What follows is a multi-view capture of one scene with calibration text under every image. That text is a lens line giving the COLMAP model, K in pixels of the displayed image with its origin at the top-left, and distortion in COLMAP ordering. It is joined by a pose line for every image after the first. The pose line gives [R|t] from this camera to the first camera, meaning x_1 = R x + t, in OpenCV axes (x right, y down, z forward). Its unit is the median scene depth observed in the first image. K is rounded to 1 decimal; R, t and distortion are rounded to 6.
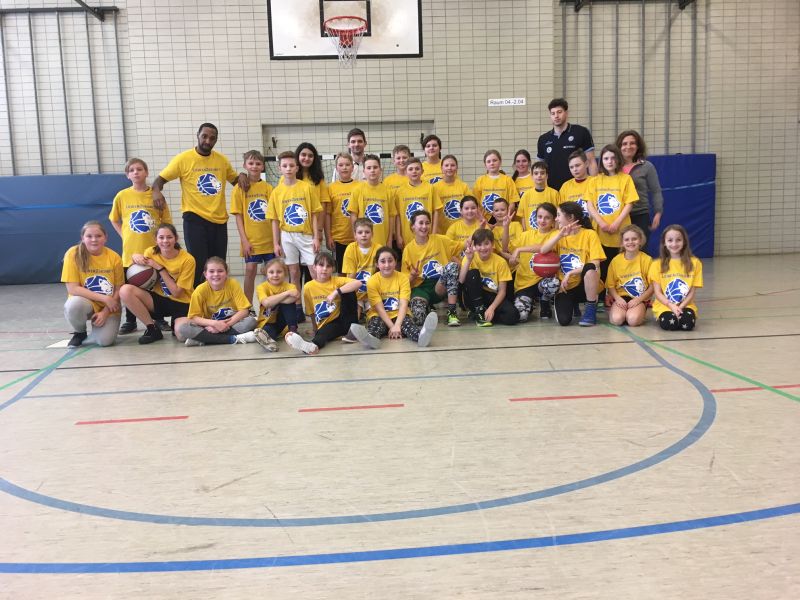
lens RADIAL K [[679.3, 0, 397.5], [0, 679.3, 298.0], [0, 0, 1]] dist [0.088645, -0.120768]
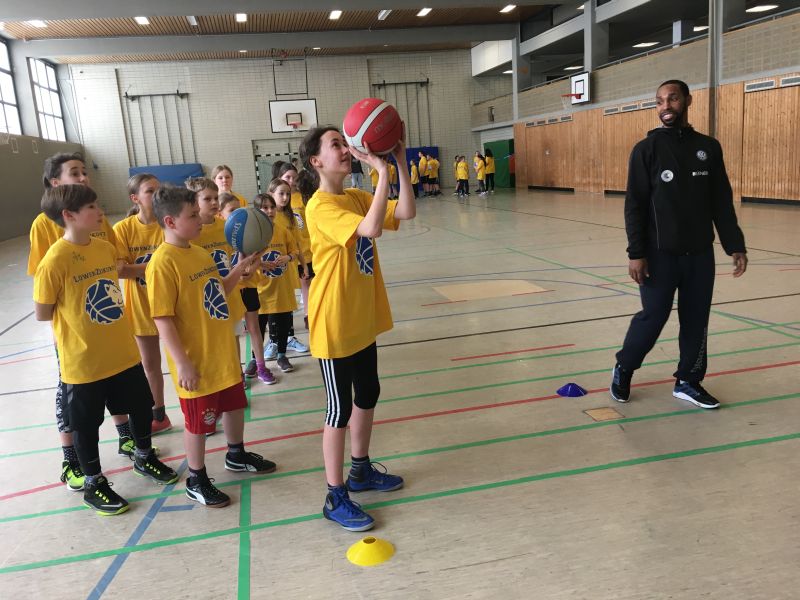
lens RADIAL K [[679.3, 0, 397.5], [0, 679.3, 298.0], [0, 0, 1]] dist [0.088645, -0.120768]
pose [[0.986501, -0.066175, 0.149790, -0.091326], [0.052292, 0.994122, 0.094797, 0.095743], [-0.155183, -0.085684, 0.984163, -1.485402]]
